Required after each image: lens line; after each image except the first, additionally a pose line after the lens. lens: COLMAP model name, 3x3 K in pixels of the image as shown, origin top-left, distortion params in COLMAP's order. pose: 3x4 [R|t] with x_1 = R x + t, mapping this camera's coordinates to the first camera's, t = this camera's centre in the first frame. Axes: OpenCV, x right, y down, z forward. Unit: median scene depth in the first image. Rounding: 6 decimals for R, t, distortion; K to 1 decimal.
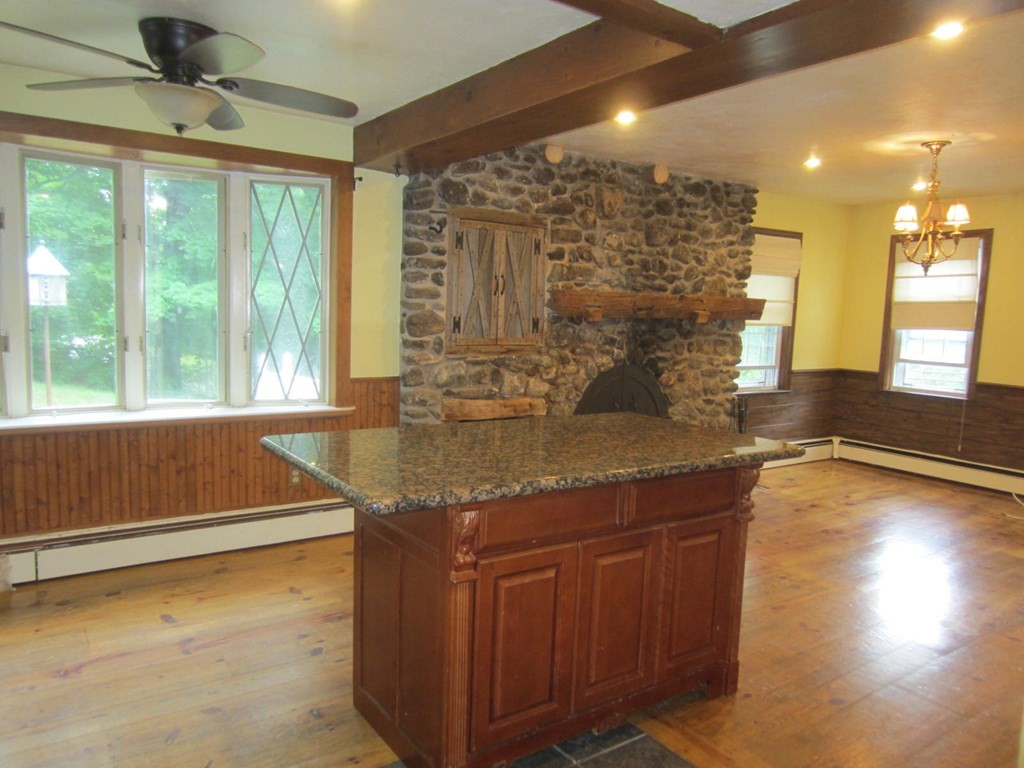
lens RADIAL K [[747.9, 0, 514.9], [0, 747.9, 375.8], [0, 0, 1]] dist [-0.022951, 0.025364]
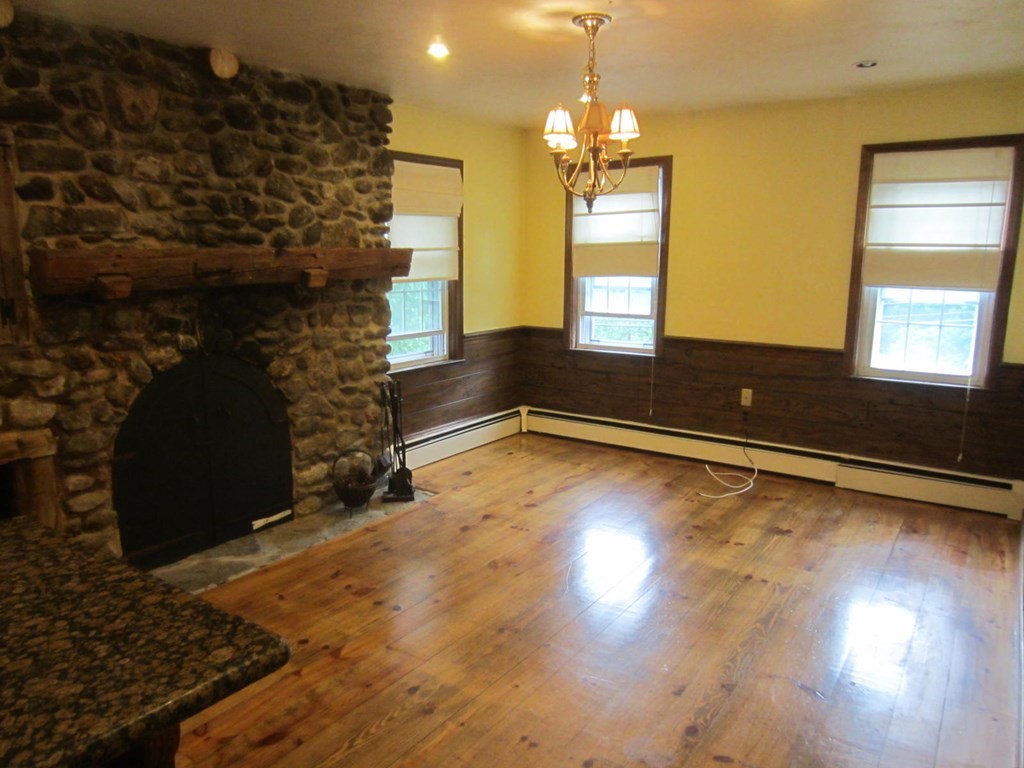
lens RADIAL K [[747.9, 0, 514.9], [0, 747.9, 375.8], [0, 0, 1]] dist [-0.022951, 0.025364]
pose [[0.936501, -0.092972, 0.338117, 0.177242], [0.066500, 0.993802, 0.089078, -0.037680], [-0.344303, -0.060937, 0.936879, 0.269284]]
